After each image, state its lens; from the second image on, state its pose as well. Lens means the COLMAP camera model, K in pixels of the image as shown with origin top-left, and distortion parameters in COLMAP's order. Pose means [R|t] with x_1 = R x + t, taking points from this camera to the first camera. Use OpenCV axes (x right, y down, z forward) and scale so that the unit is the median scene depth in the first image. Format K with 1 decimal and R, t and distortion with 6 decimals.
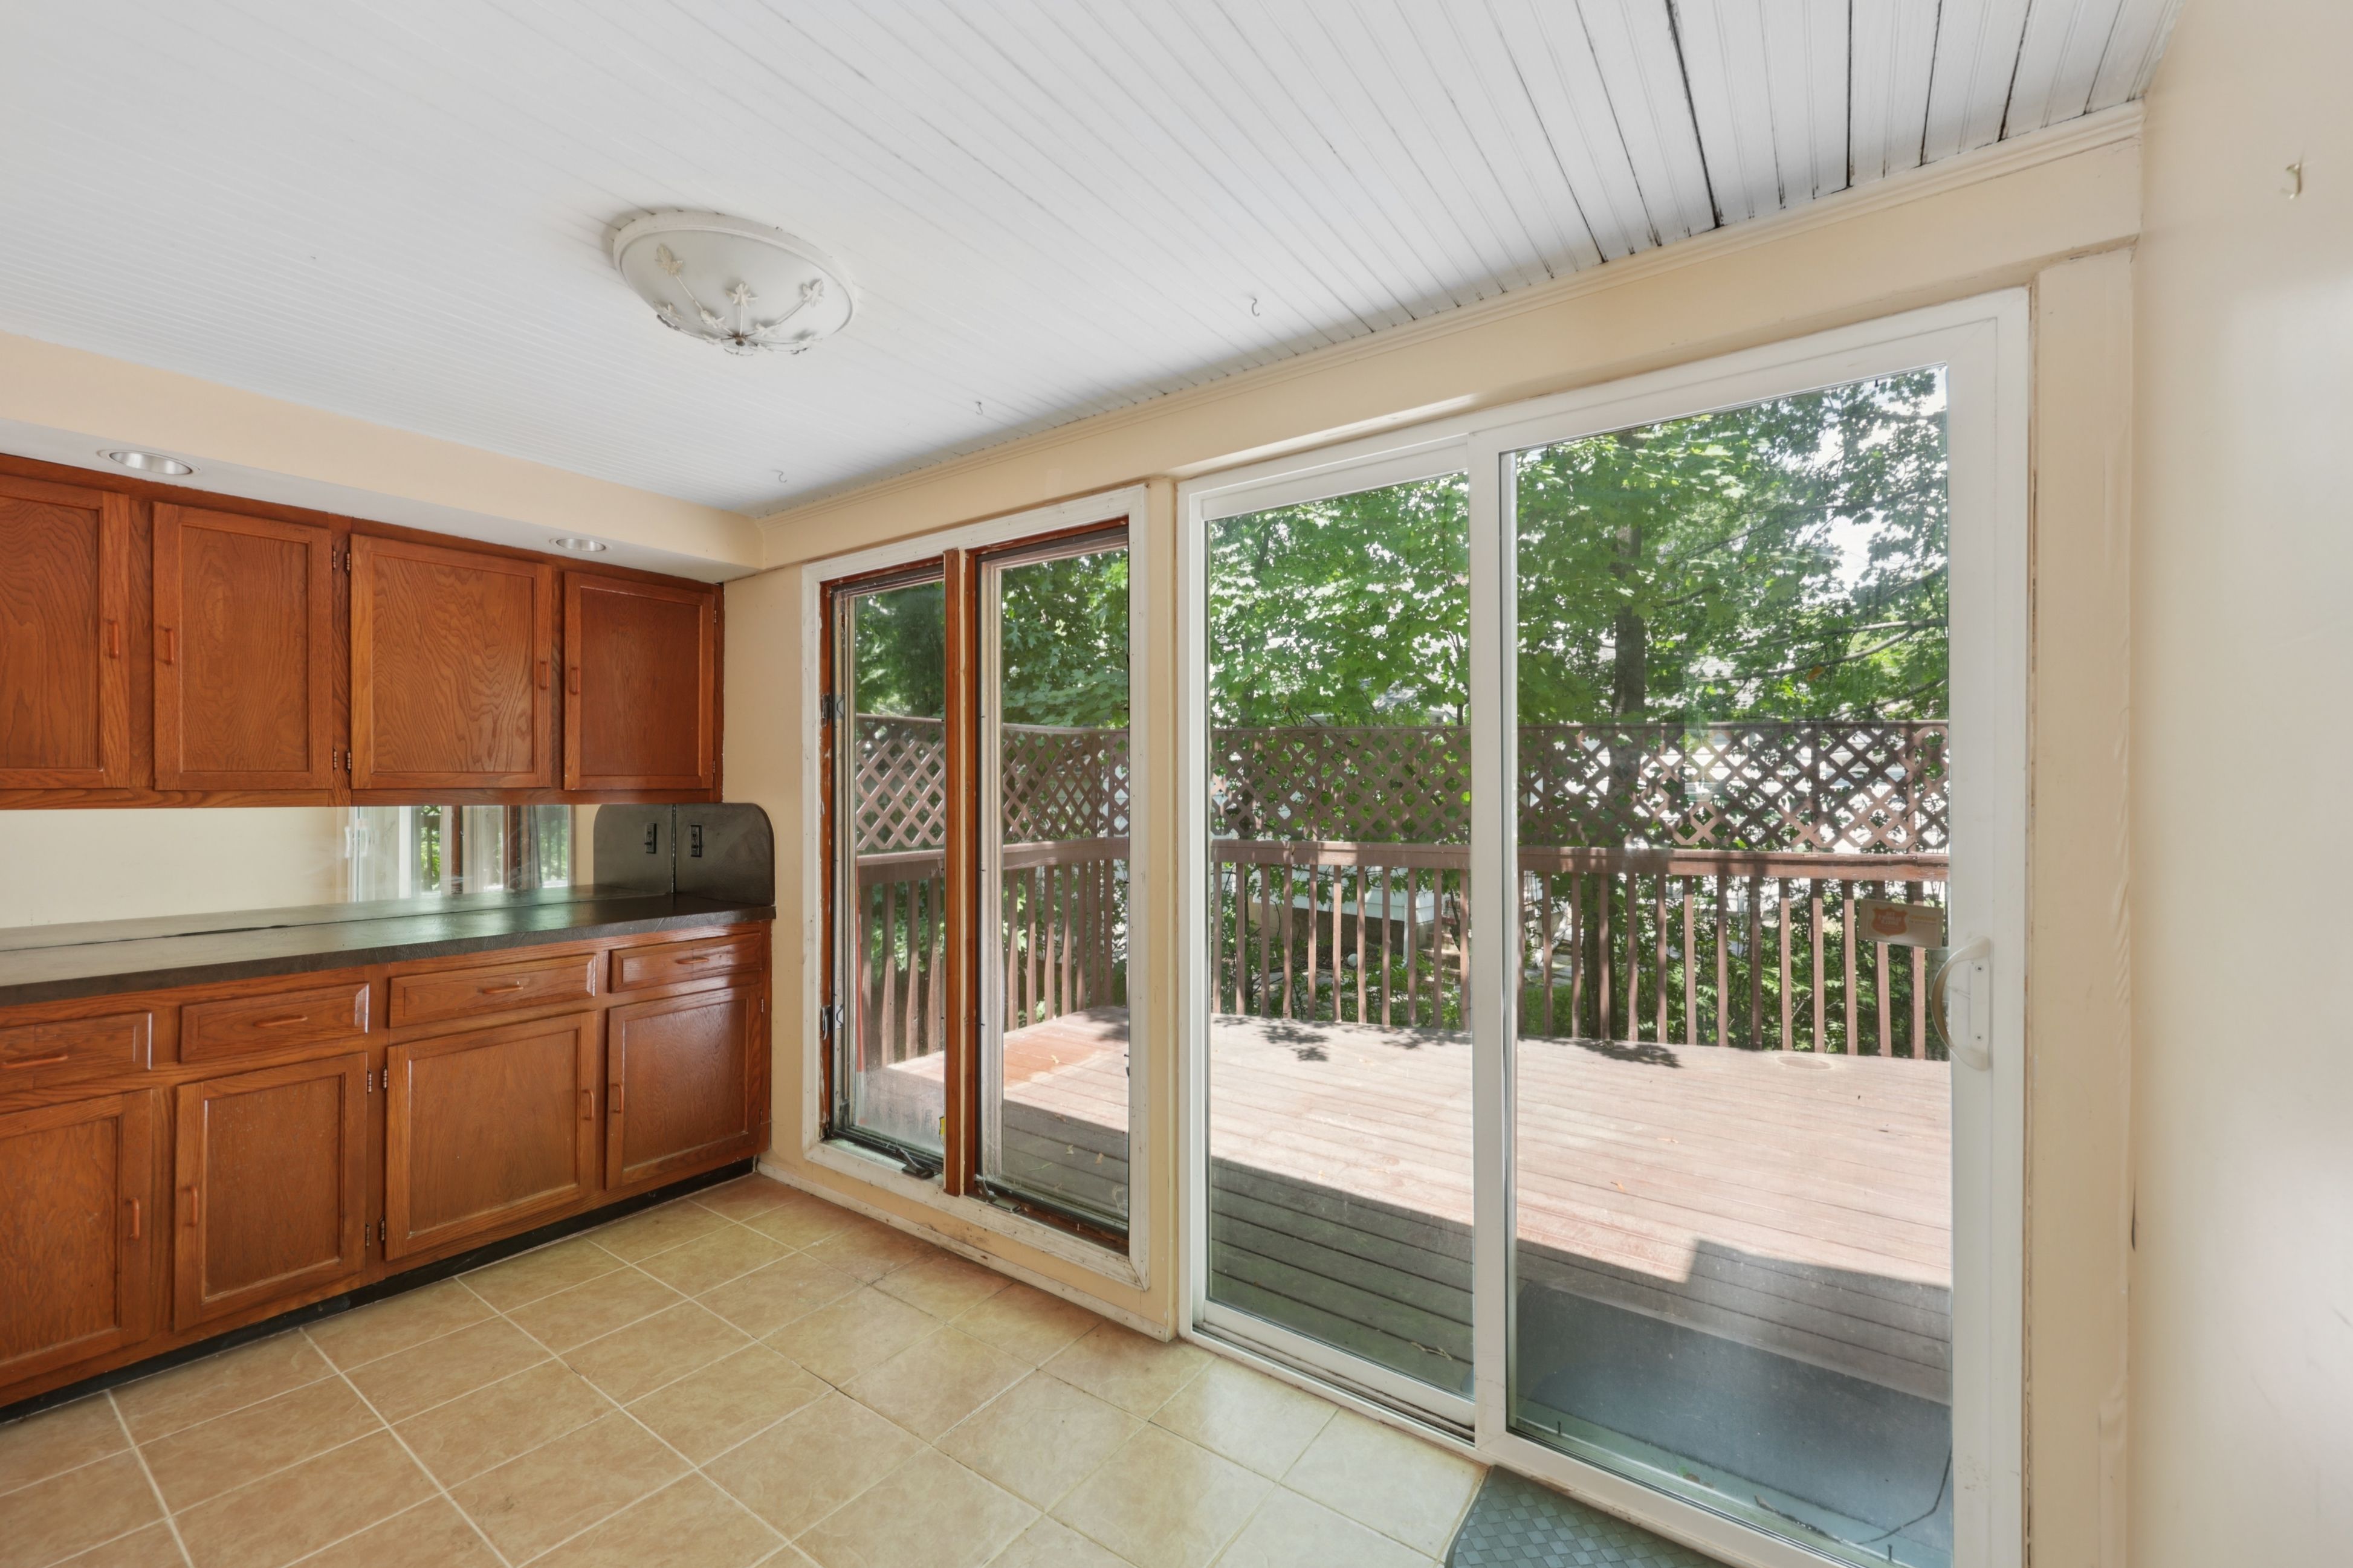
lens RADIAL K [[954.5, 0, 1161.5], [0, 954.5, 783.4], [0, 0, 1]] dist [-0.000194, 0.000823]
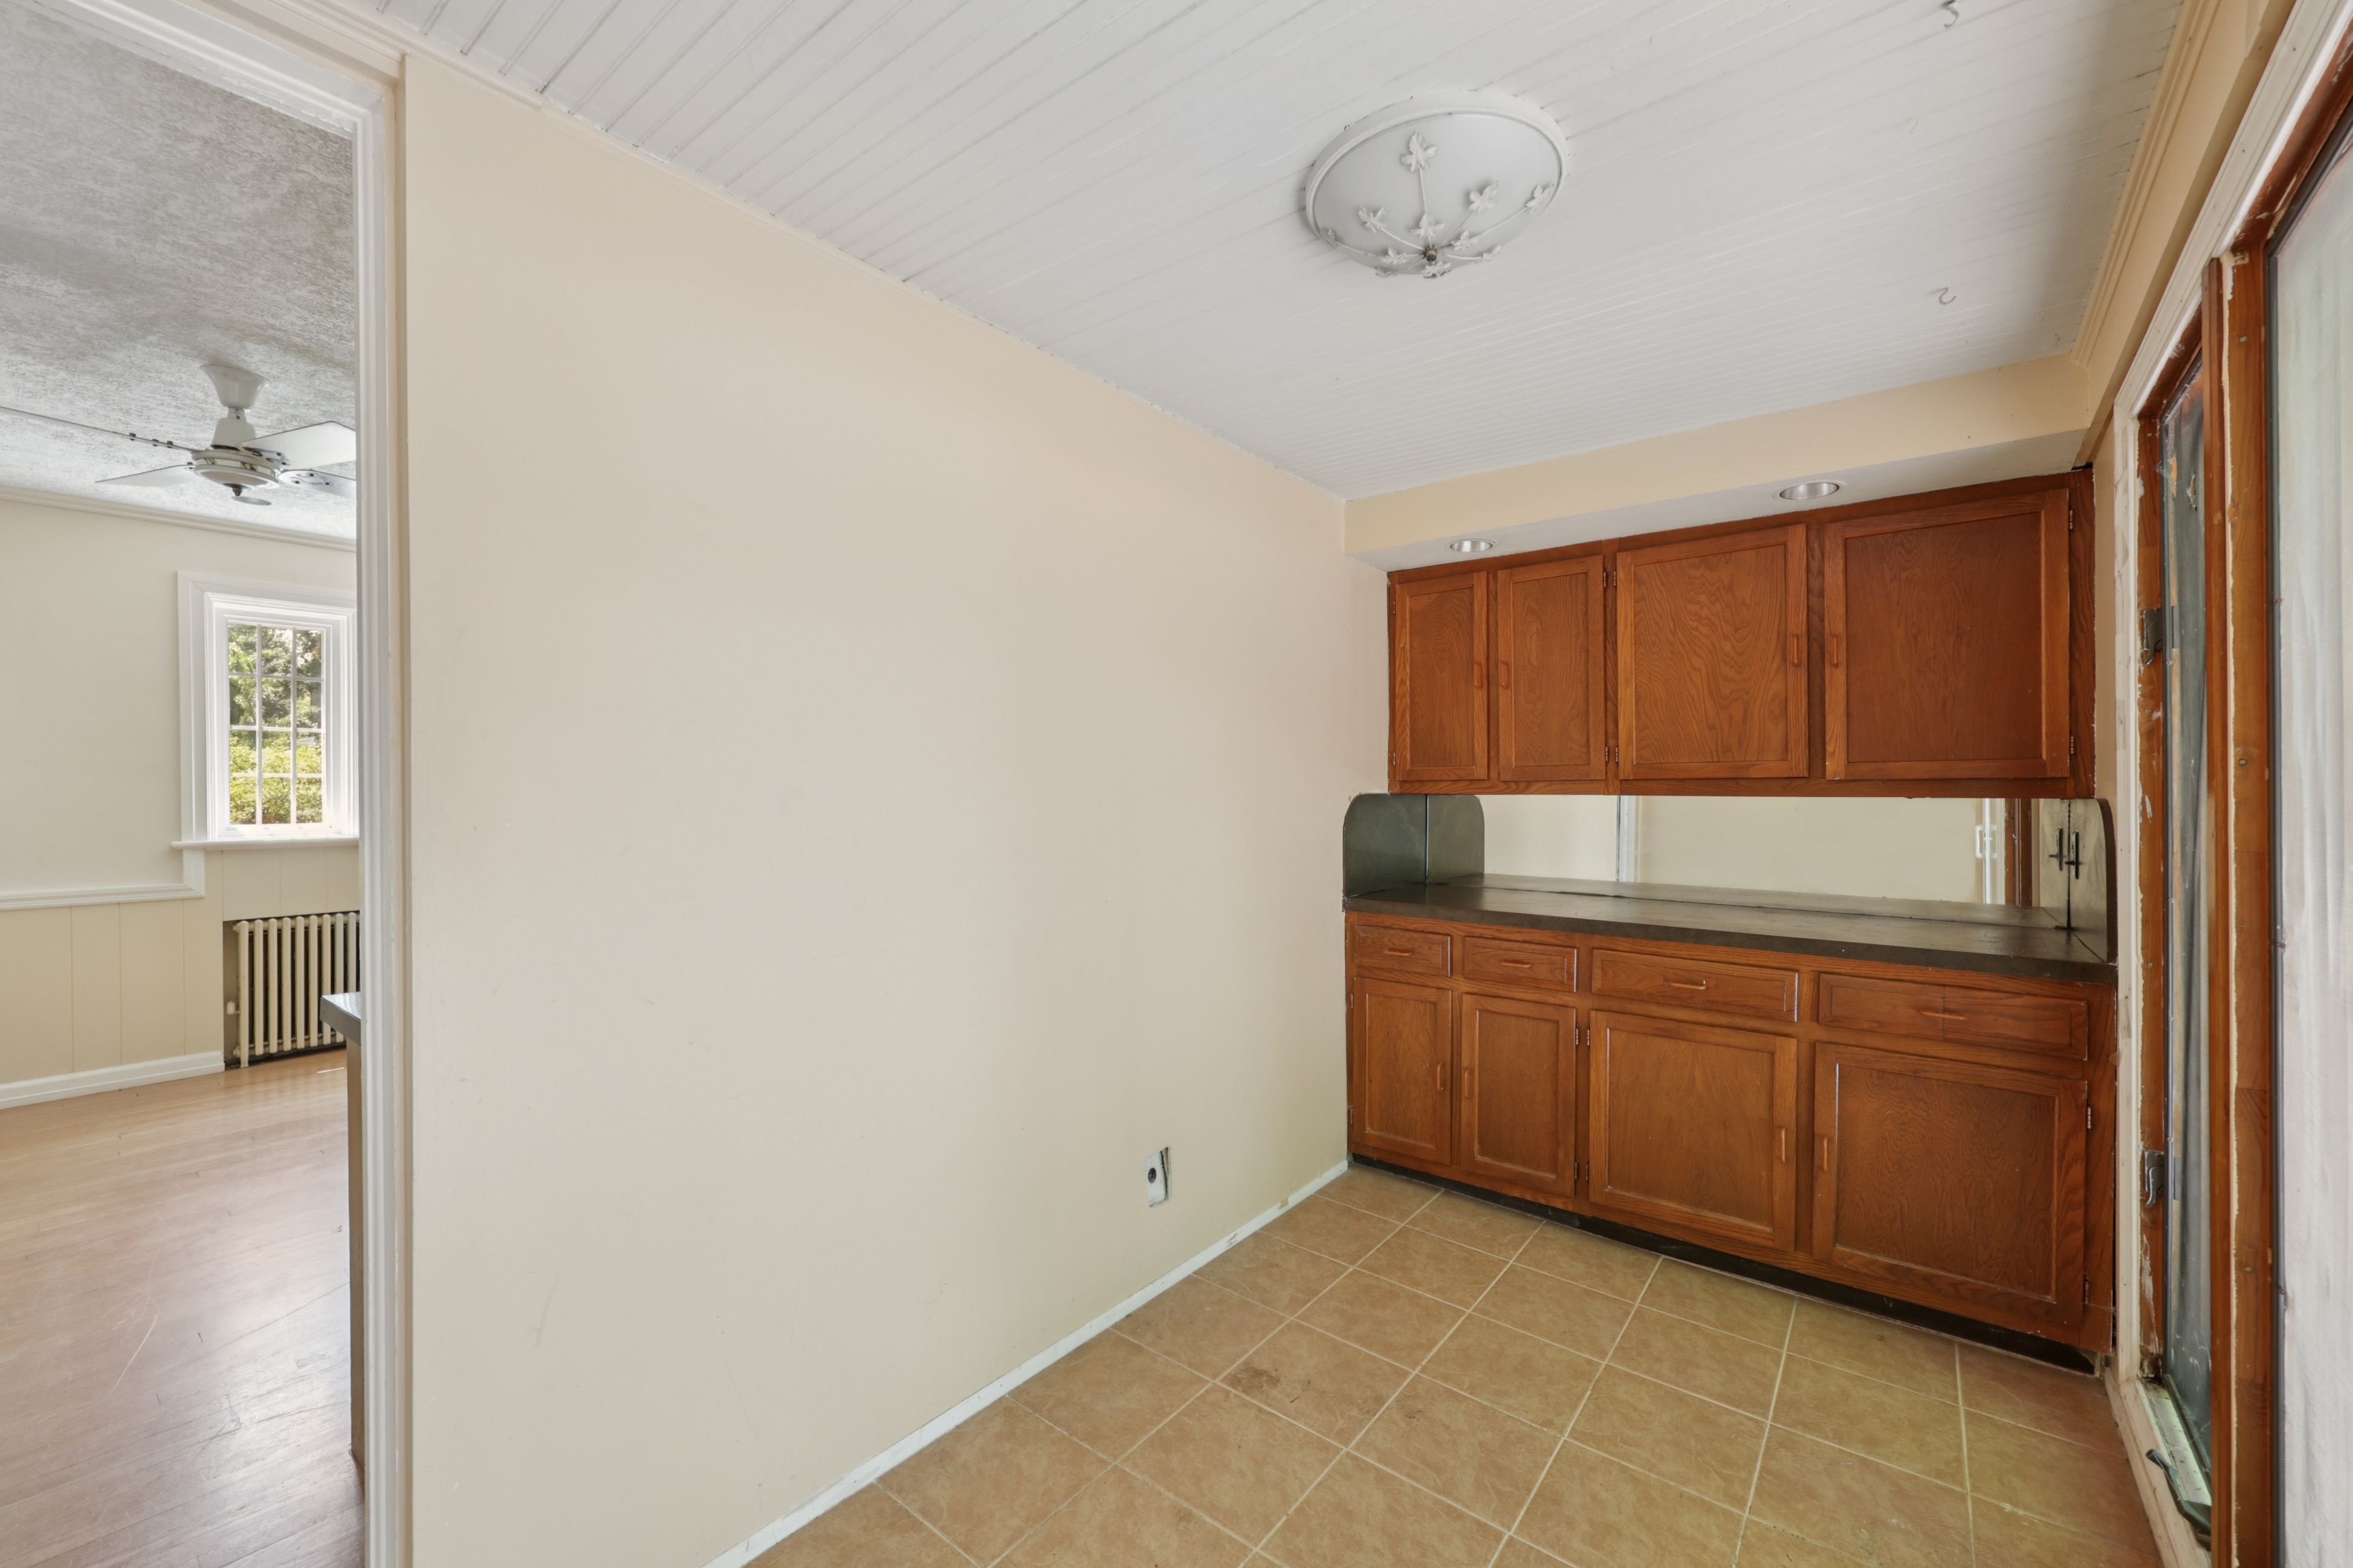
lens RADIAL K [[954.5, 0, 1179.9], [0, 954.5, 789.2], [0, 0, 1]] dist [-0.000194, 0.000823]
pose [[-0.045383, 0.002310, -0.998967, 0.300140], [0.005870, 0.999981, 0.002046, 0.011953], [0.998952, -0.005772, -0.045395, 0.527008]]
